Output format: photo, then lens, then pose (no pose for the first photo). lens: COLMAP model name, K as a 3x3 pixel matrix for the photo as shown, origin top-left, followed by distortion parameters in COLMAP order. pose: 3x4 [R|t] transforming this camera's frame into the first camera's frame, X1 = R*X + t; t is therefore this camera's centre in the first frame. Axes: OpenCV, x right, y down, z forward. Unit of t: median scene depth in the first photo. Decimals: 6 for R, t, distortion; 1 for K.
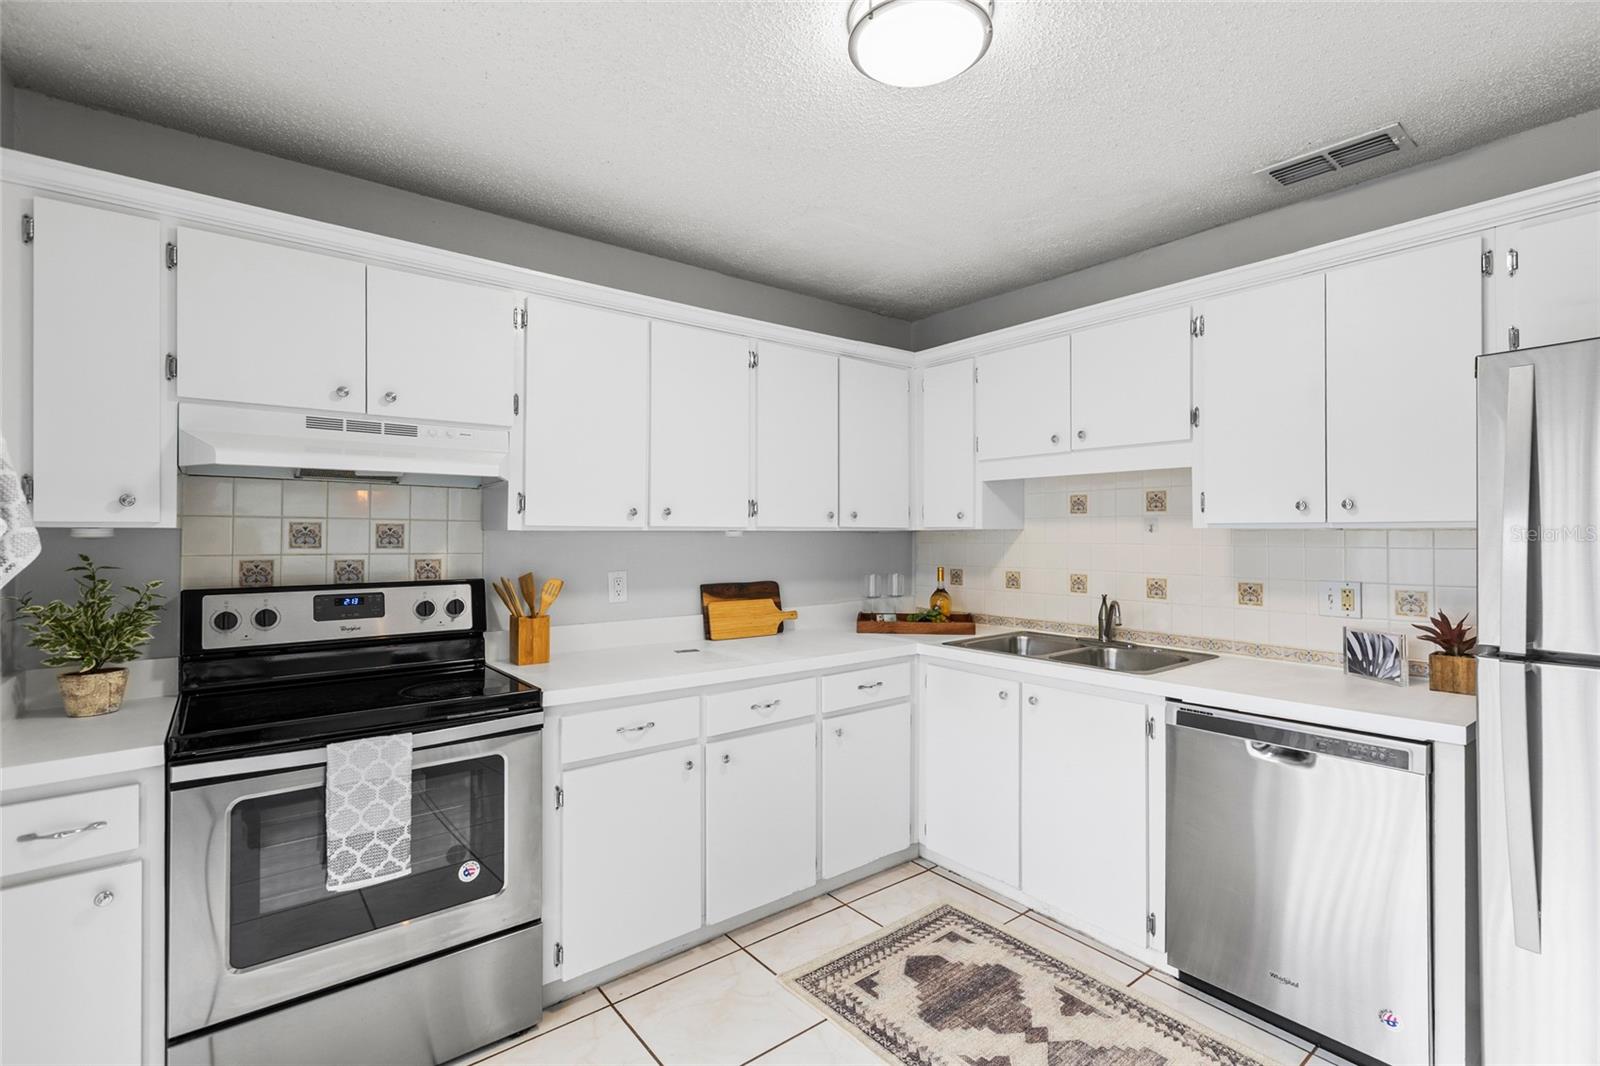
lens RADIAL K [[720.2, 0, 810.0], [0, 720.2, 530.9], [0, 0, 1]] dist [0.002208, -0.000691]
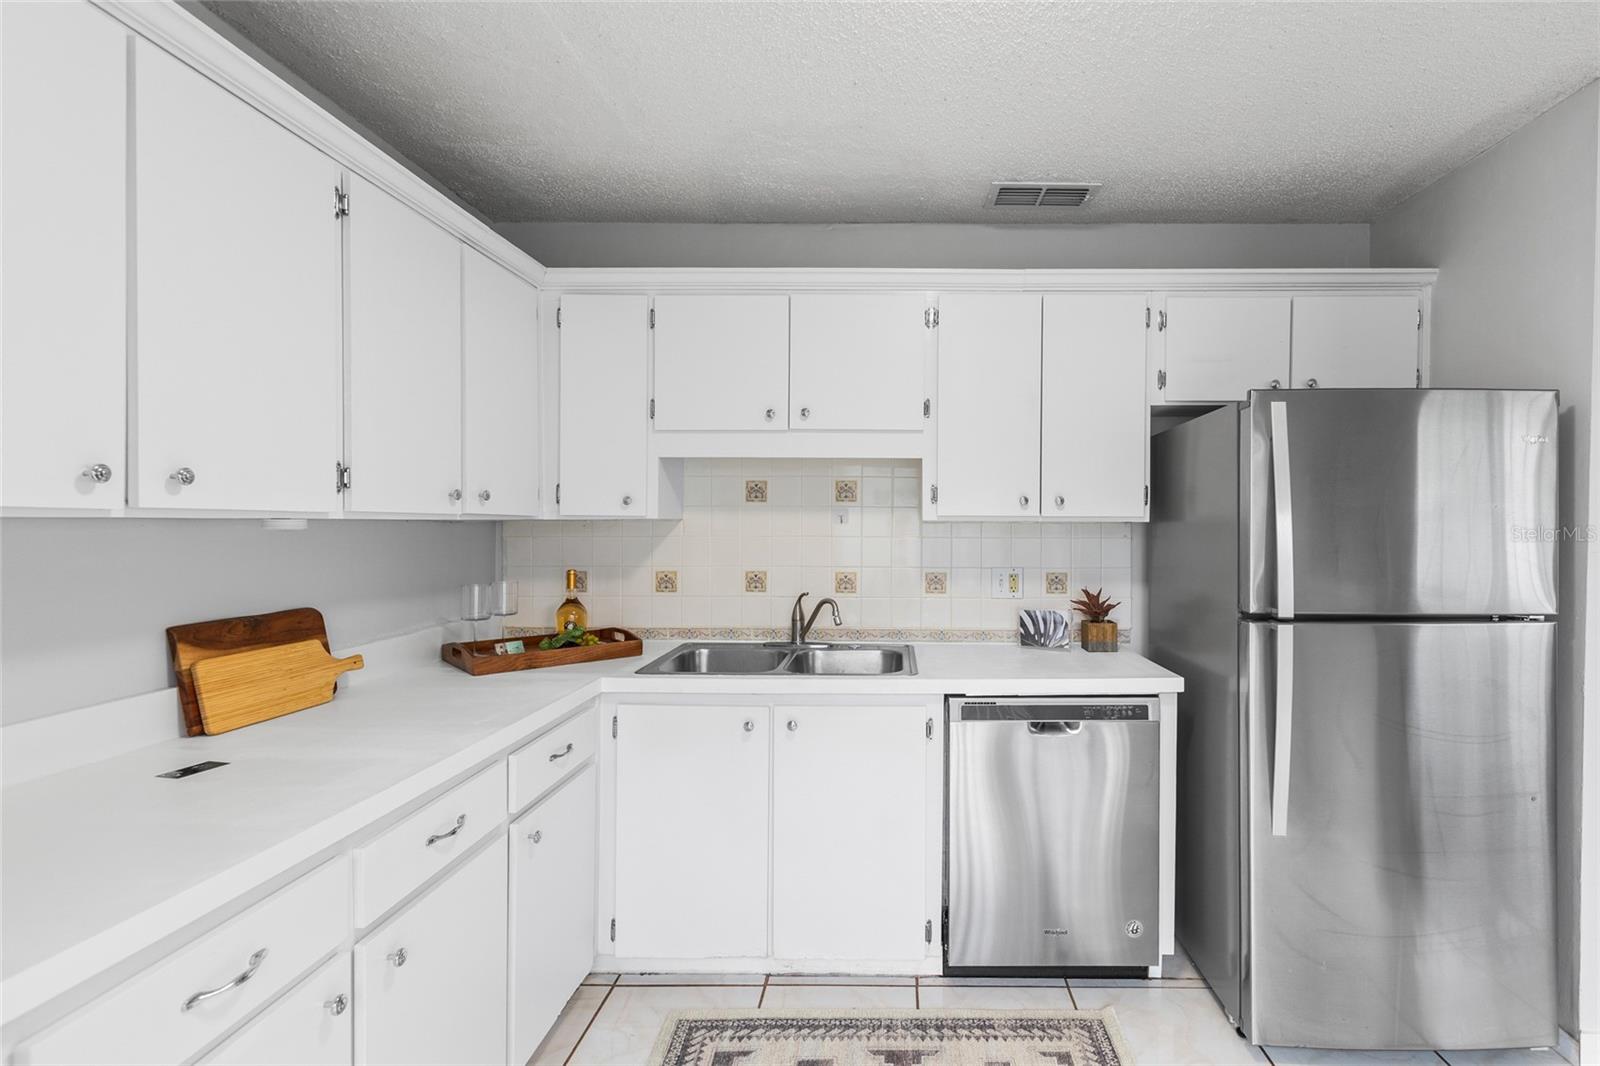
lens RADIAL K [[756.2, 0, 874.9], [0, 756.2, 534.0], [0, 0, 1]] dist [-0.001060, -0.000278]
pose [[0.628828, -0.007042, 0.777513, -0.332082], [-0.006594, 0.999875, 0.014389, 0.000713], [-0.777517, -0.014176, 0.628703, 0.407196]]
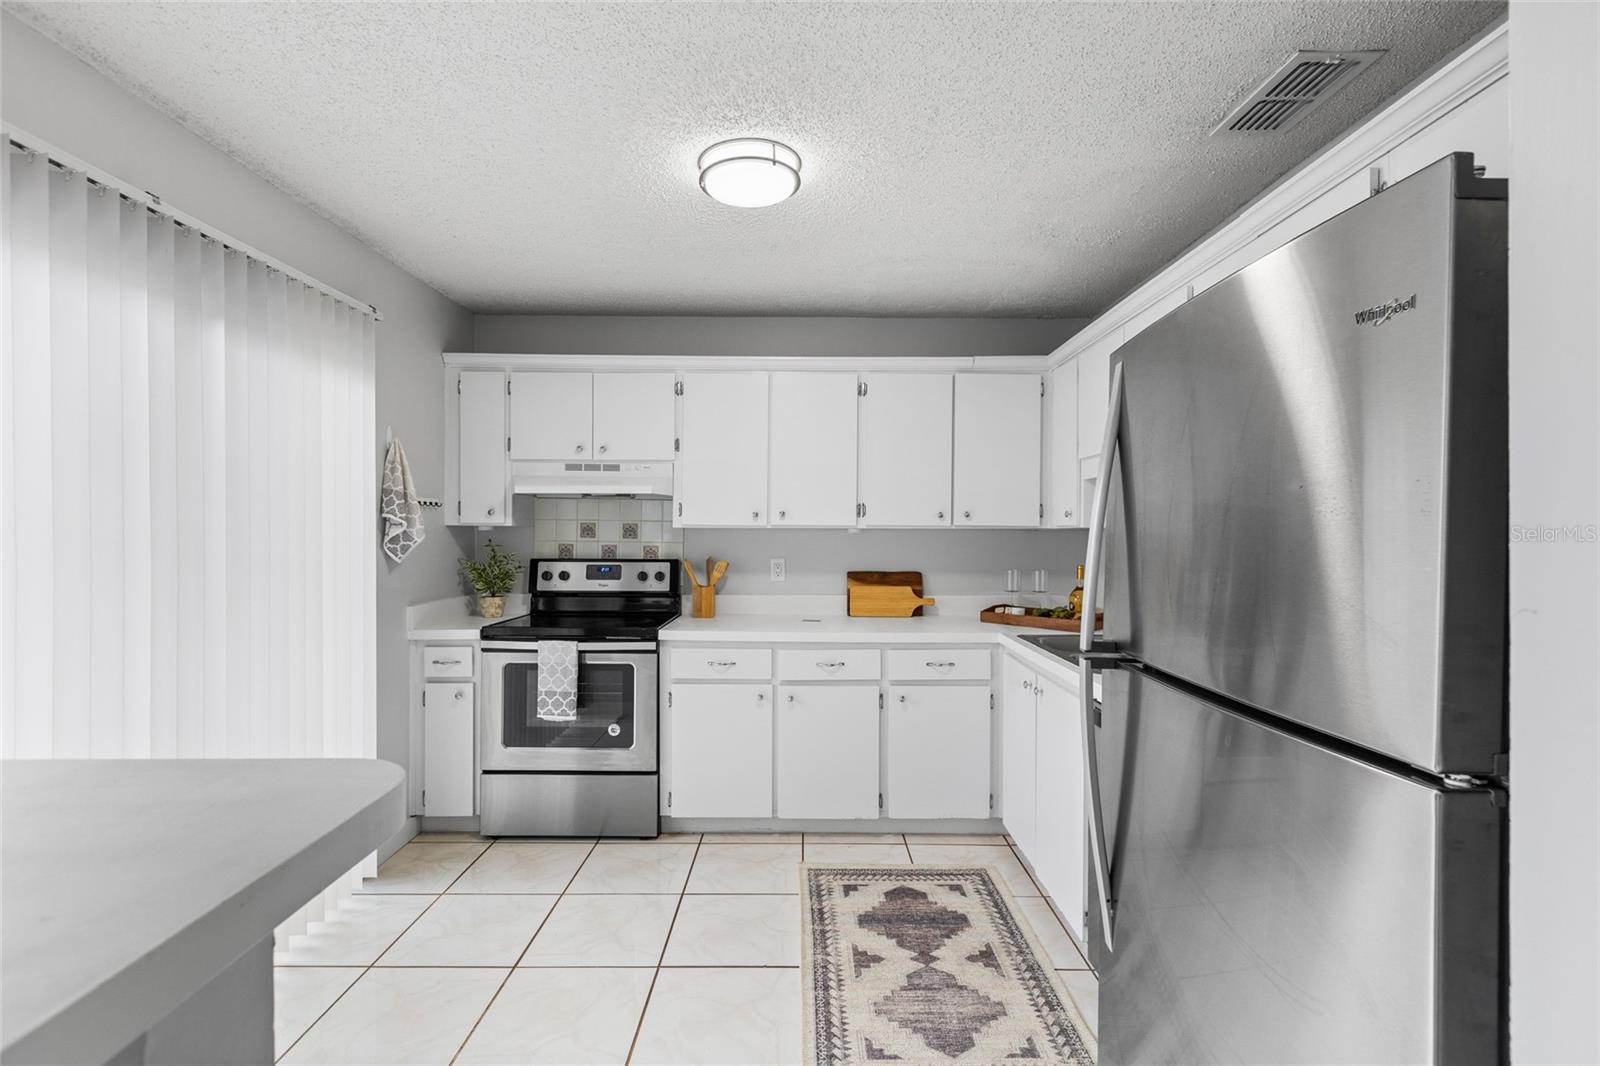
lens RADIAL K [[720.2, 0, 794.6], [0, 720.2, 535.2], [0, 0, 1]] dist [0.002208, -0.000691]
pose [[0.779383, 0.009713, -0.626472, 0.741970], [-0.002521, 0.999920, 0.012366, -0.004328], [0.626542, -0.008059, 0.779346, -0.037607]]
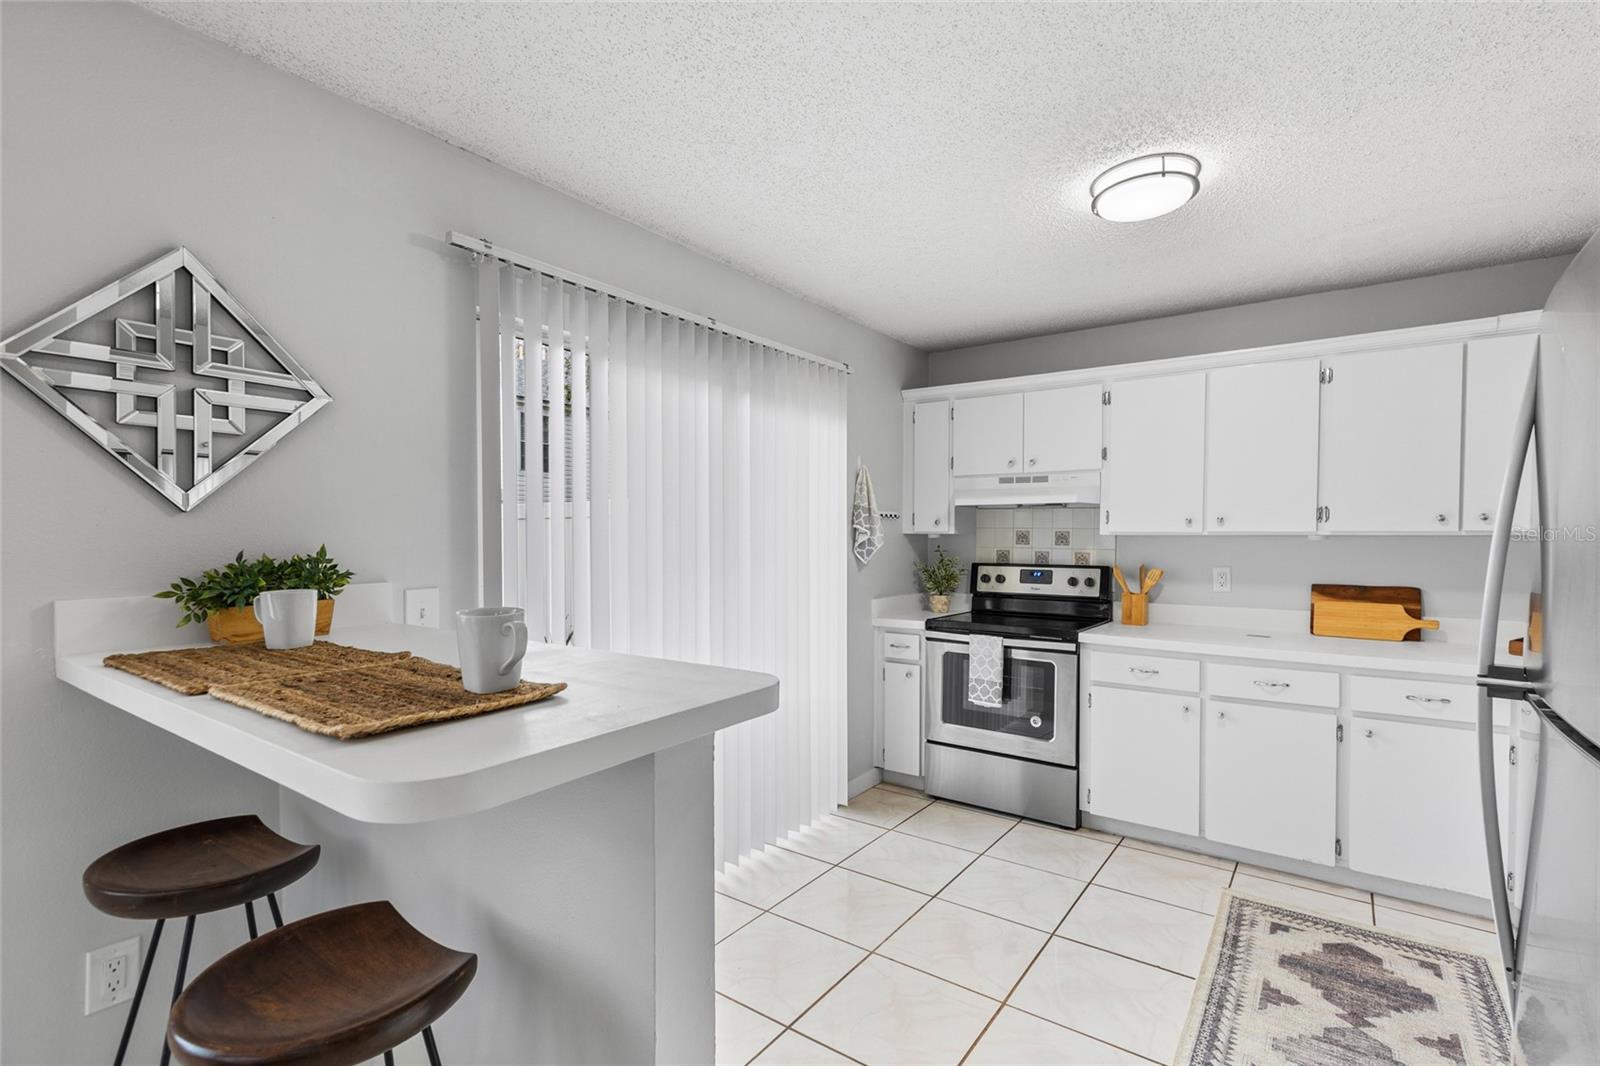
lens RADIAL K [[720.2, 0, 826.3], [0, 720.2, 549.3], [0, 0, 1]] dist [0.002208, -0.000691]
pose [[0.282340, 0.020096, -0.959104, 0.915917], [0.002281, 0.999764, 0.021619, -0.004624], [0.959312, -0.008291, 0.282227, -0.019508]]
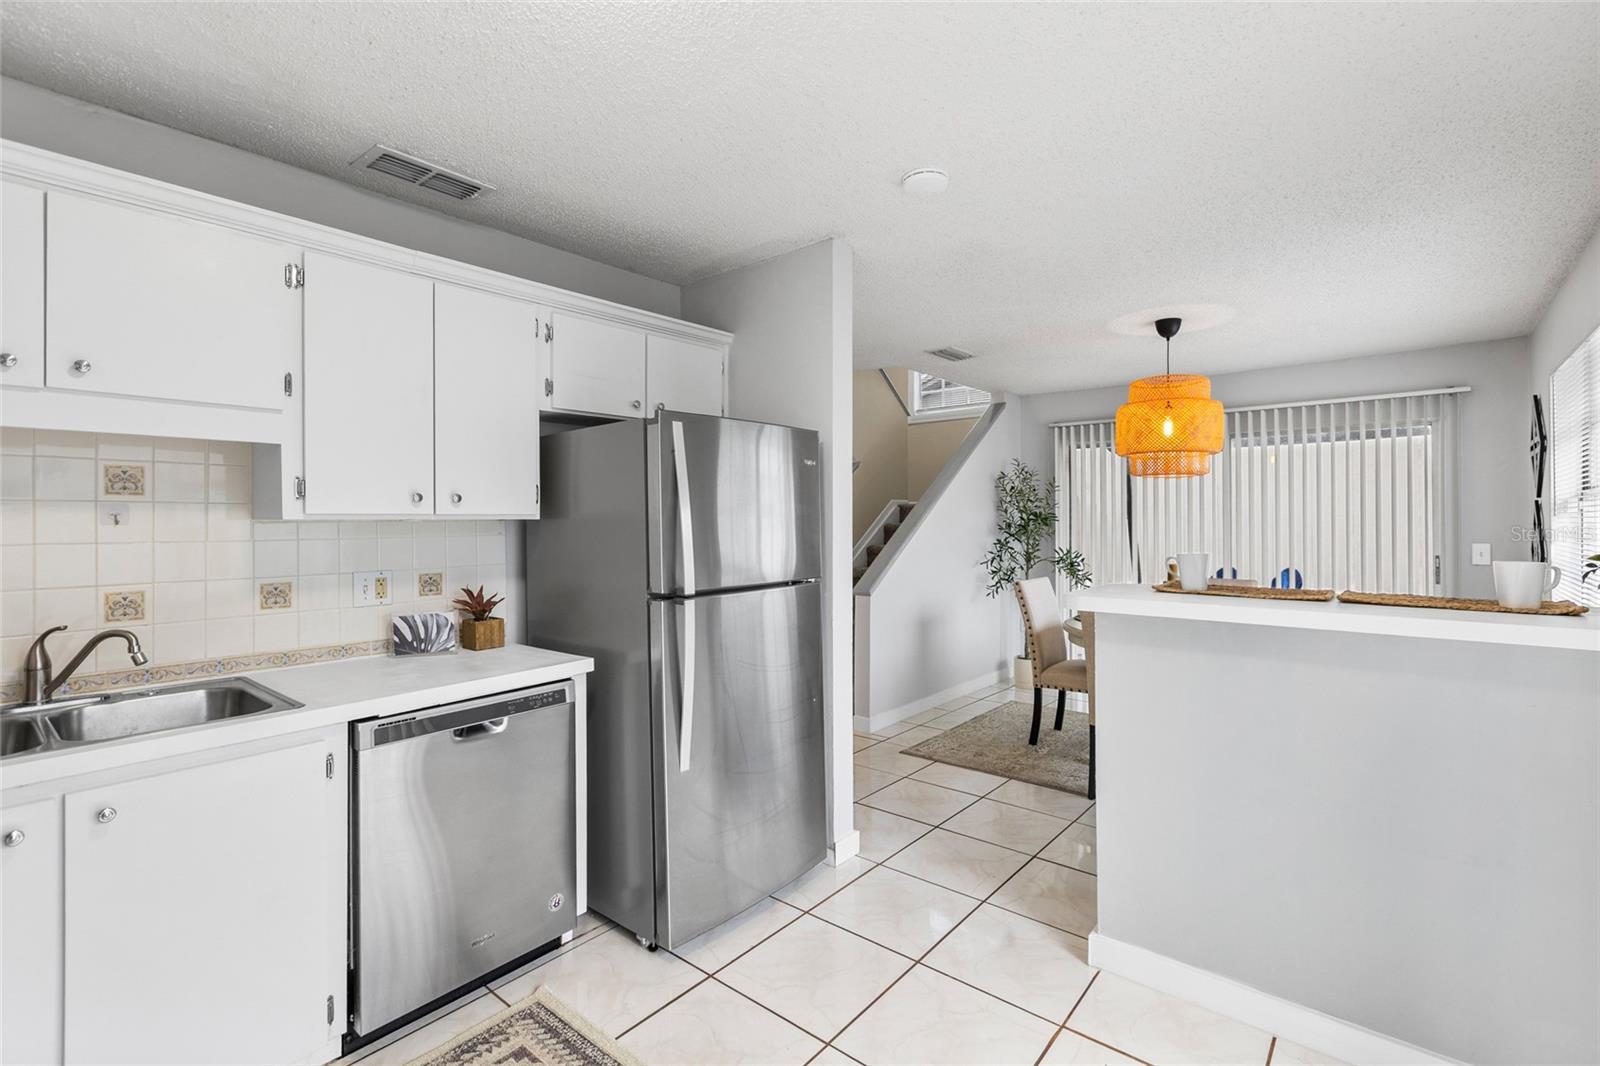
lens RADIAL K [[720.2, 0, 825.8], [0, 720.2, 518.4], [0, 0, 1]] dist [0.002208, -0.000691]
pose [[-0.211029, 0.004578, 0.977469, -0.406834], [0.004741, 0.999982, -0.003660, 0.001091], [-0.977468, 0.003862, -0.211046, 0.584536]]
